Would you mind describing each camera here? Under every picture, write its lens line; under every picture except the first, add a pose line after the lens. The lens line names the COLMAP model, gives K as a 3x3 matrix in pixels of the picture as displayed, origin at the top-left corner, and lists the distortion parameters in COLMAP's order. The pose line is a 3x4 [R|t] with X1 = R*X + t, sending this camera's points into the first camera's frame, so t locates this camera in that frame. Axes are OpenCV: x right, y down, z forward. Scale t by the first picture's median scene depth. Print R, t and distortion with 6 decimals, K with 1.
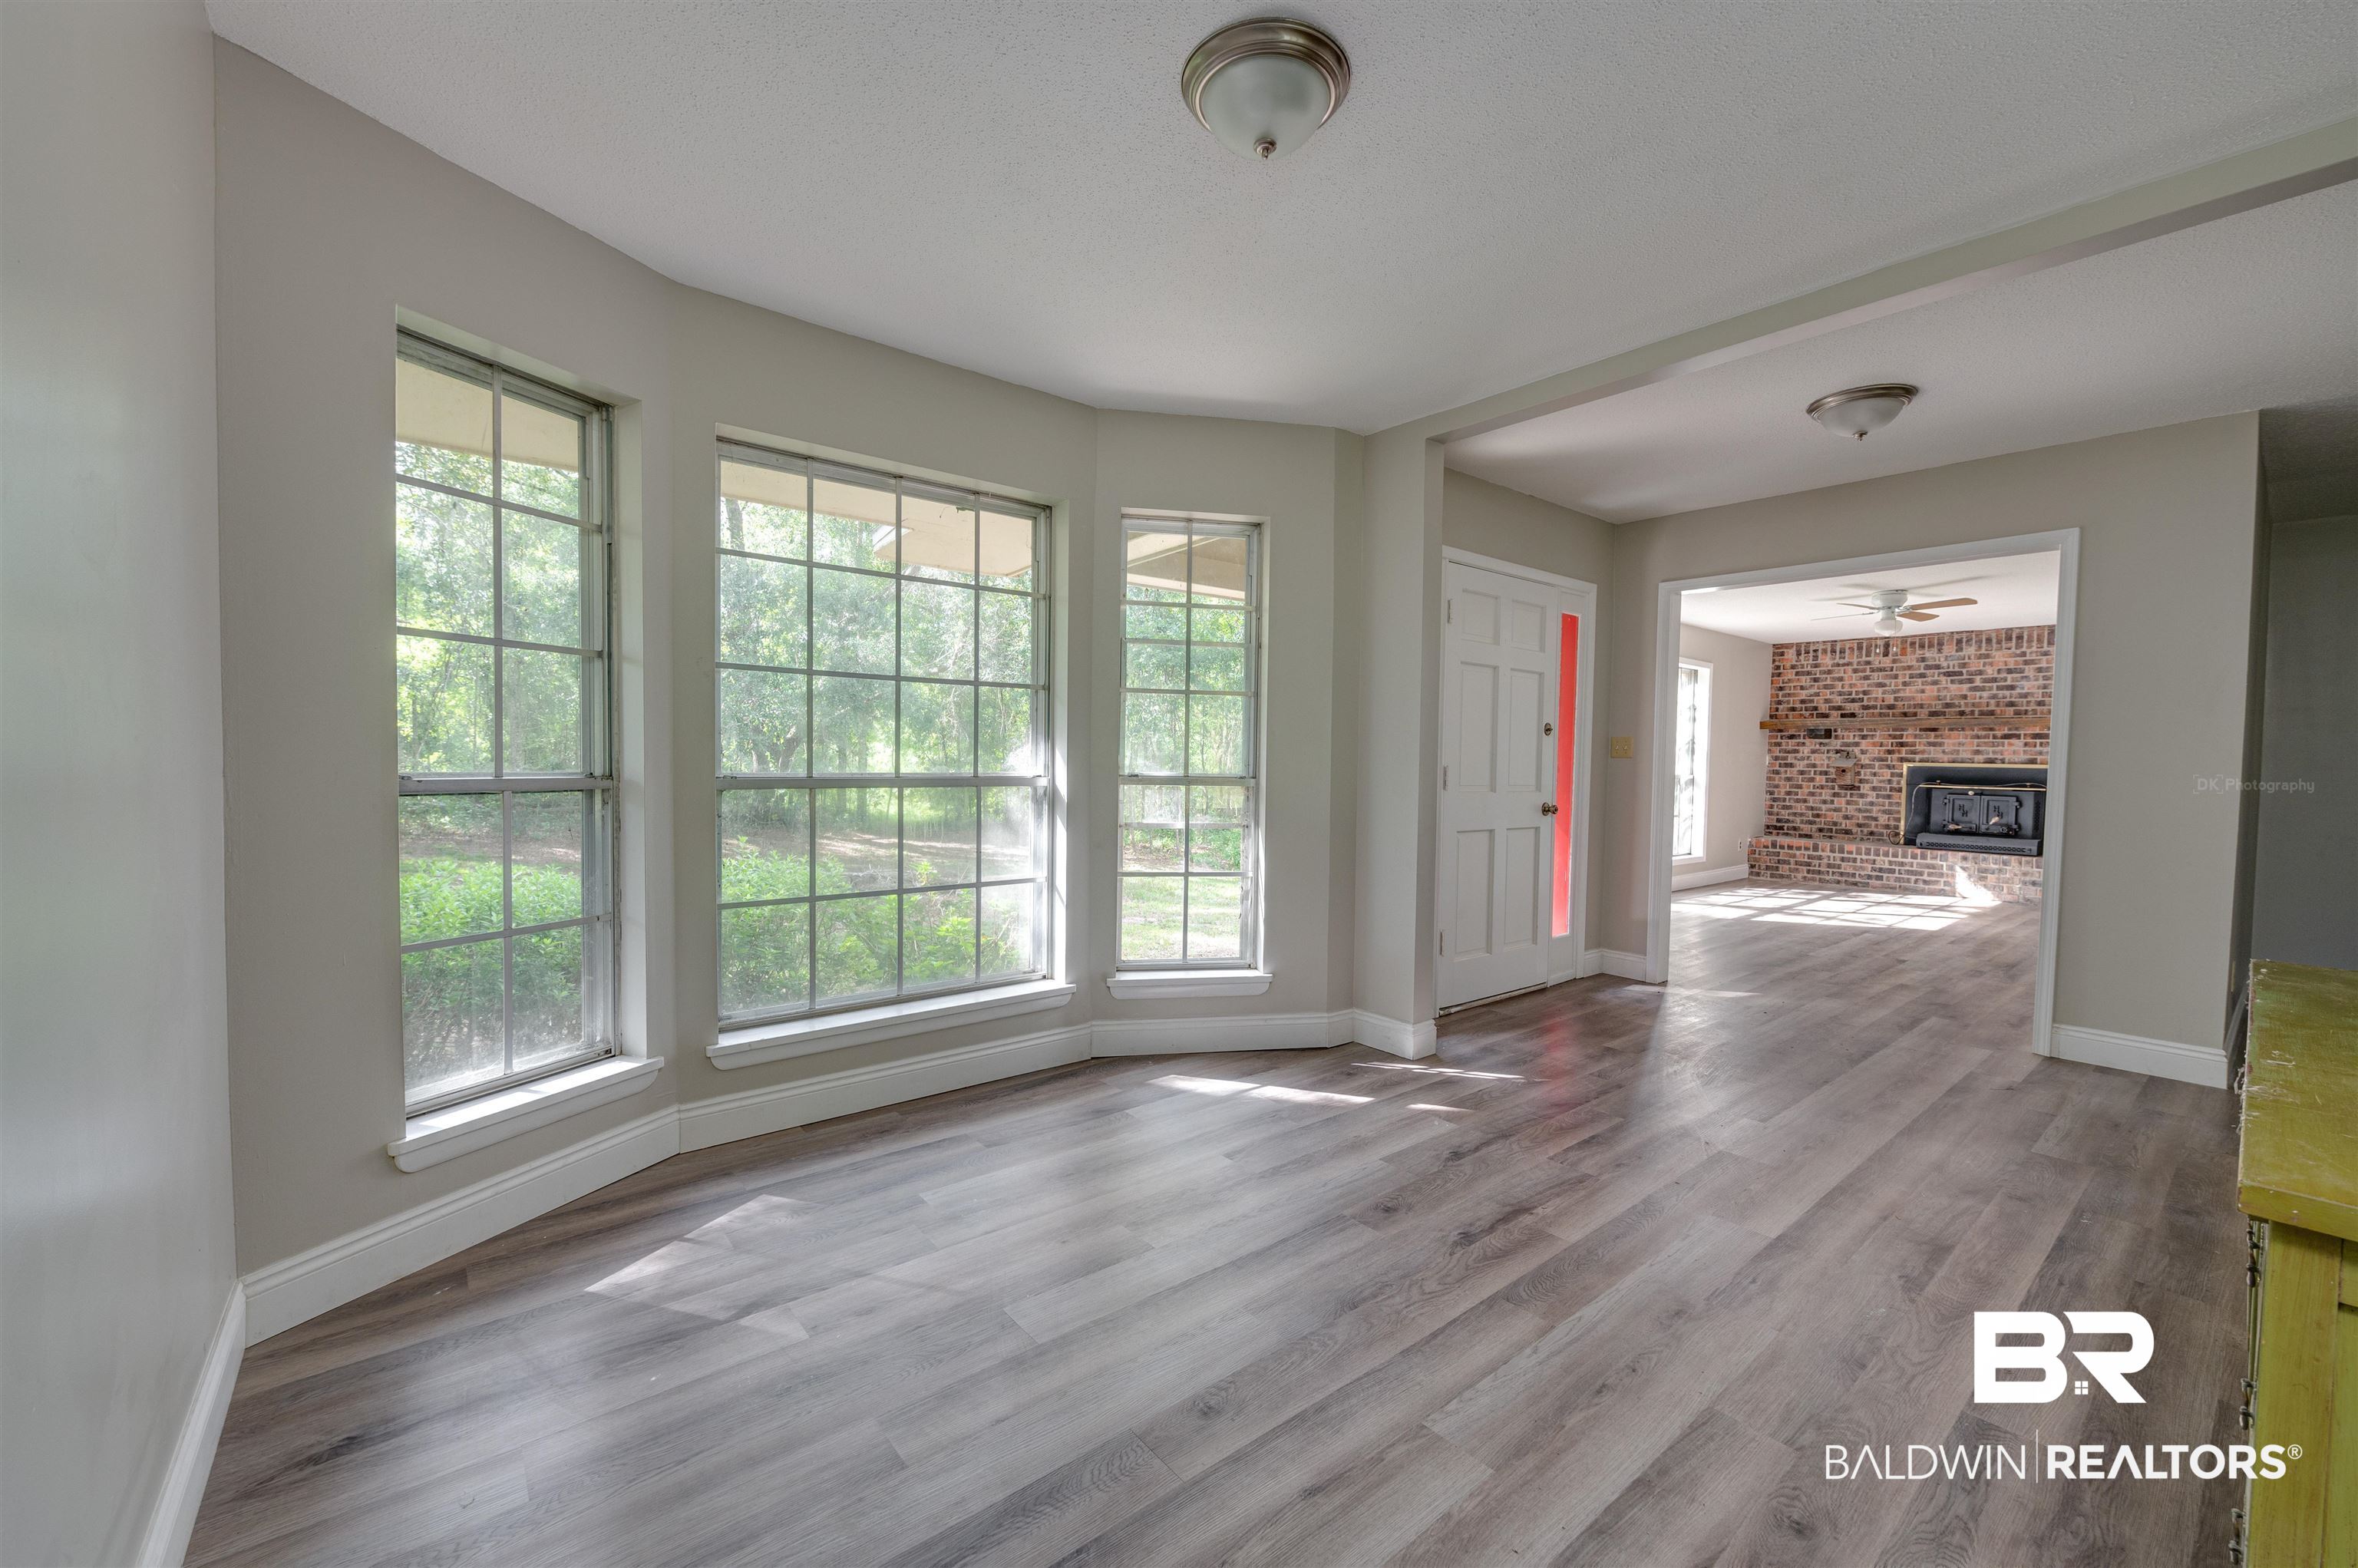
lens RADIAL K [[945.8, 0, 1176.3], [0, 945.8, 784.9], [0, 0, 1]] dist [-0.003052, -0.000162]
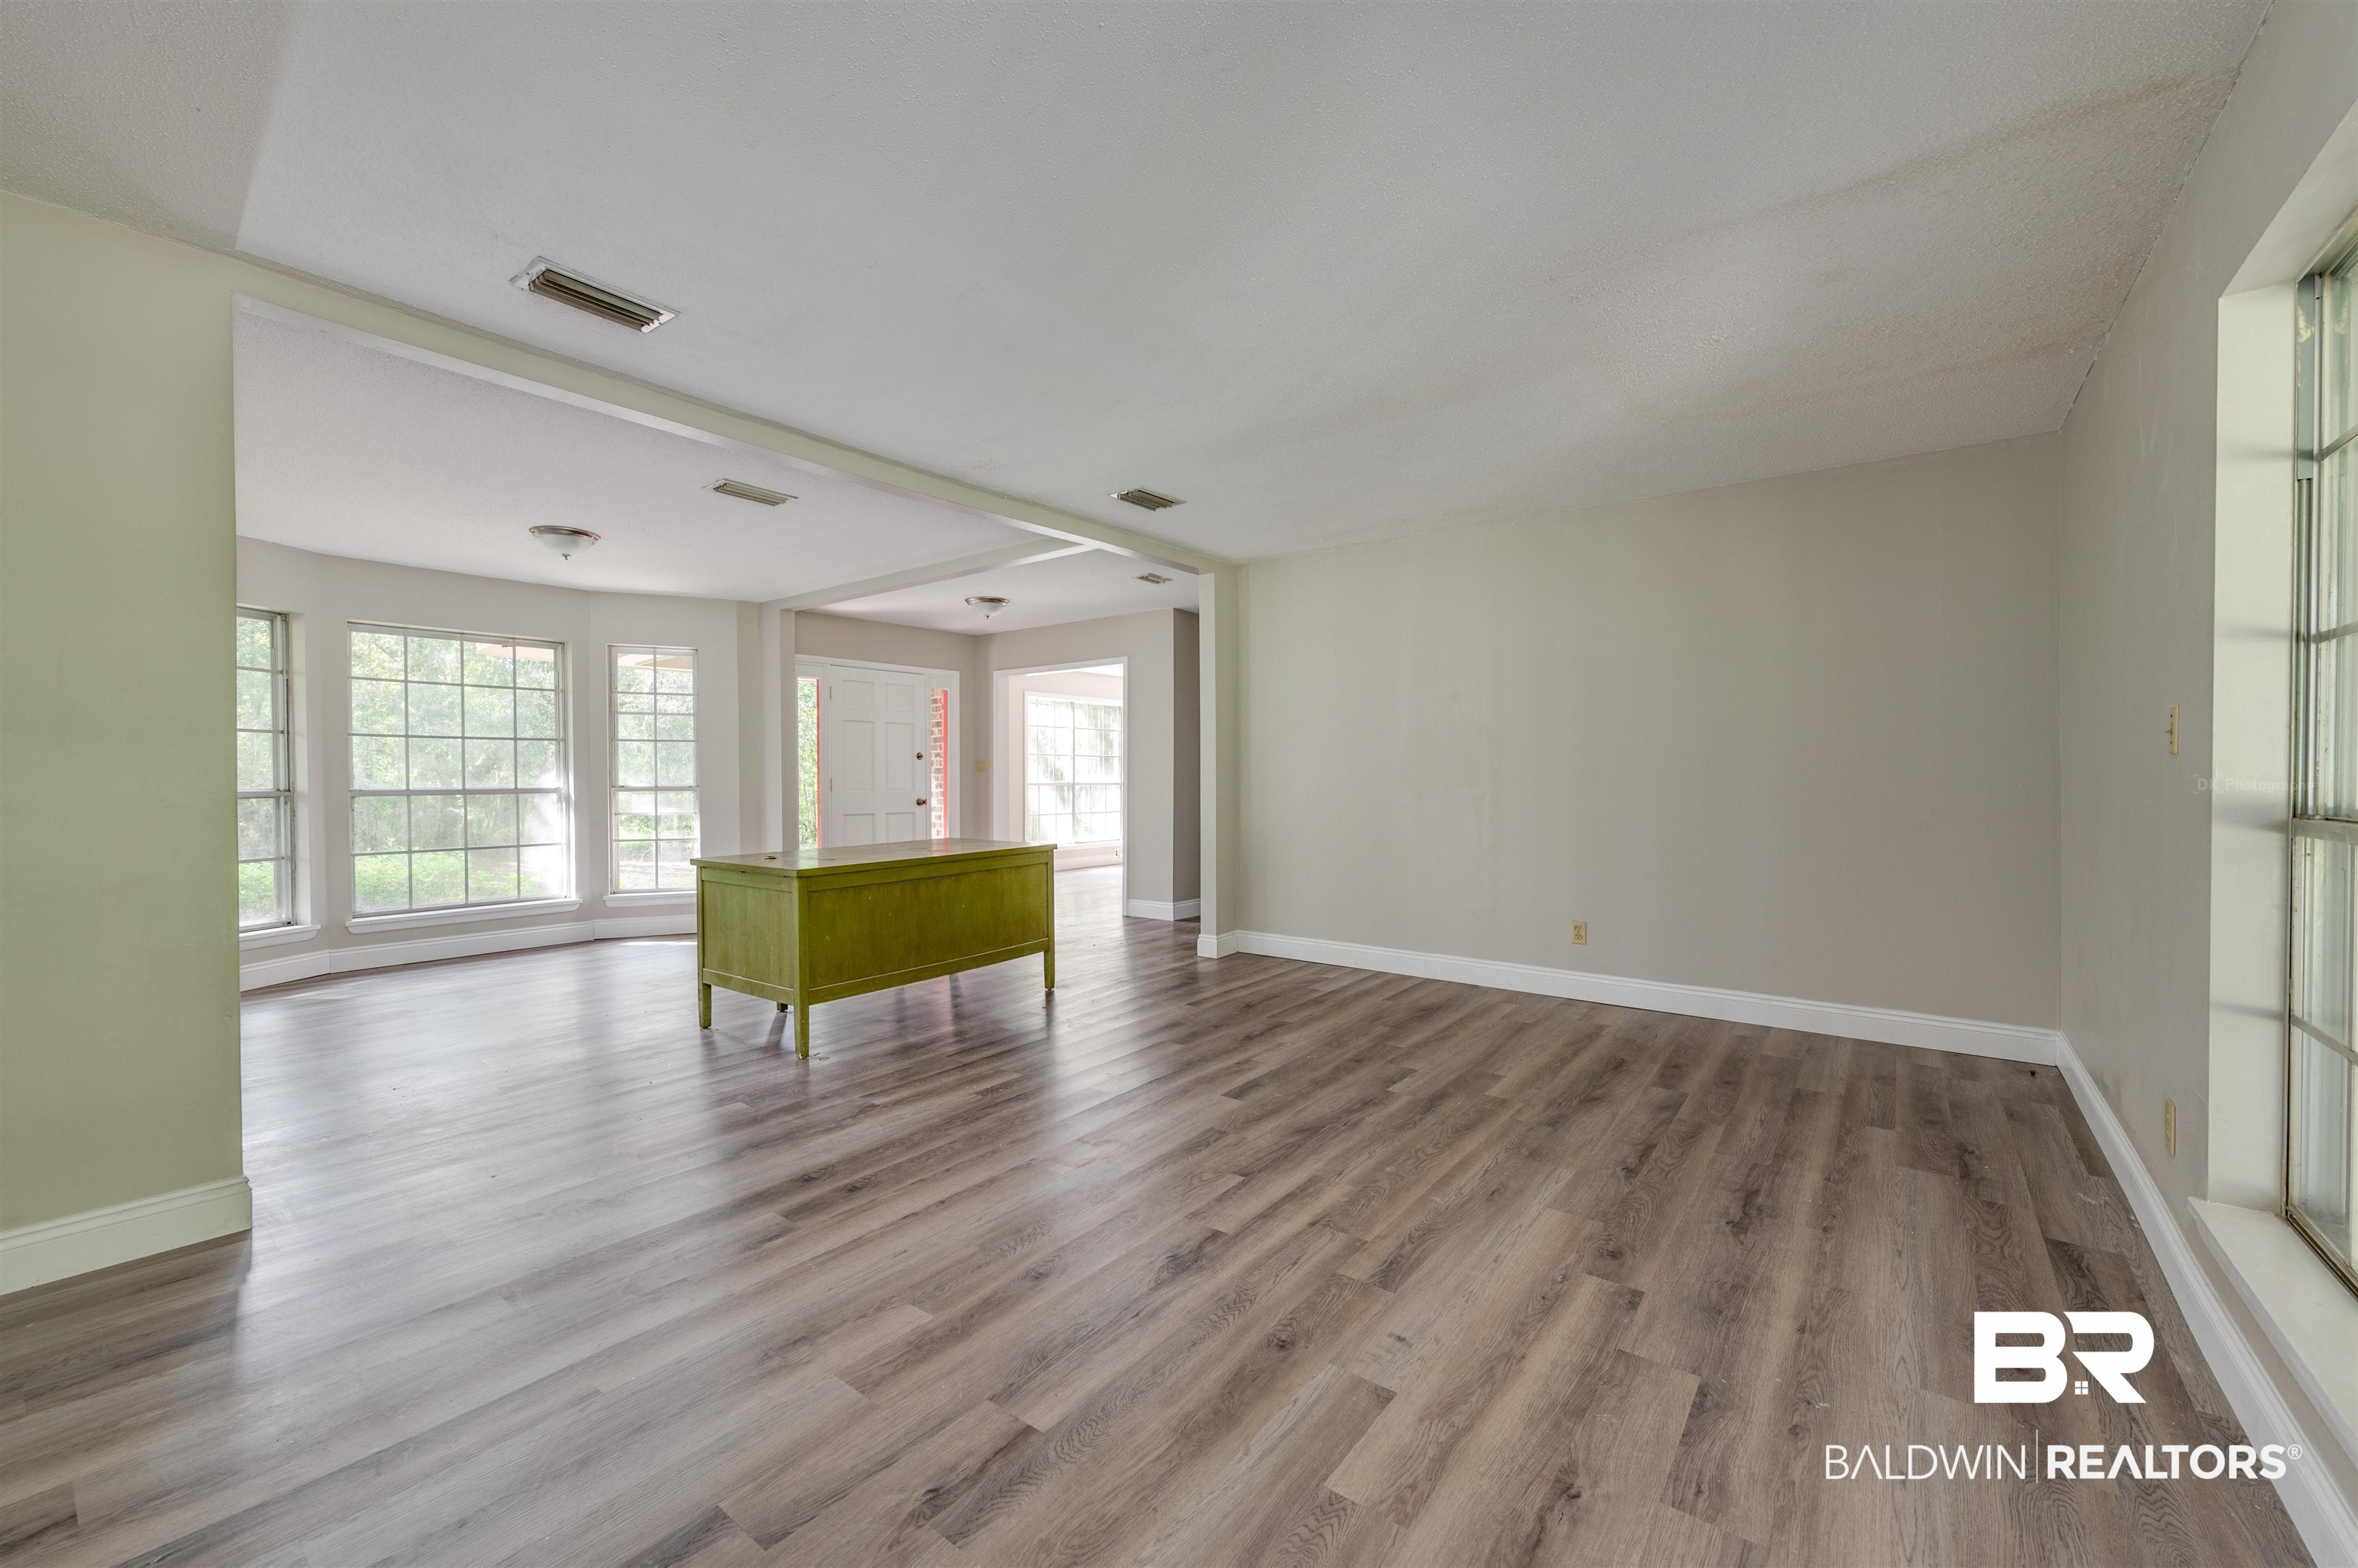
lens RADIAL K [[928.5, 0, 1158.7], [0, 928.5, 783.6], [0, 0, 1]] dist [-0.001079, -0.000170]
pose [[0.969355, -0.022454, 0.244636, 0.427017], [0.027761, 0.999448, -0.018266, 0.037715], [-0.244091, 0.024497, 0.969443, -0.816170]]
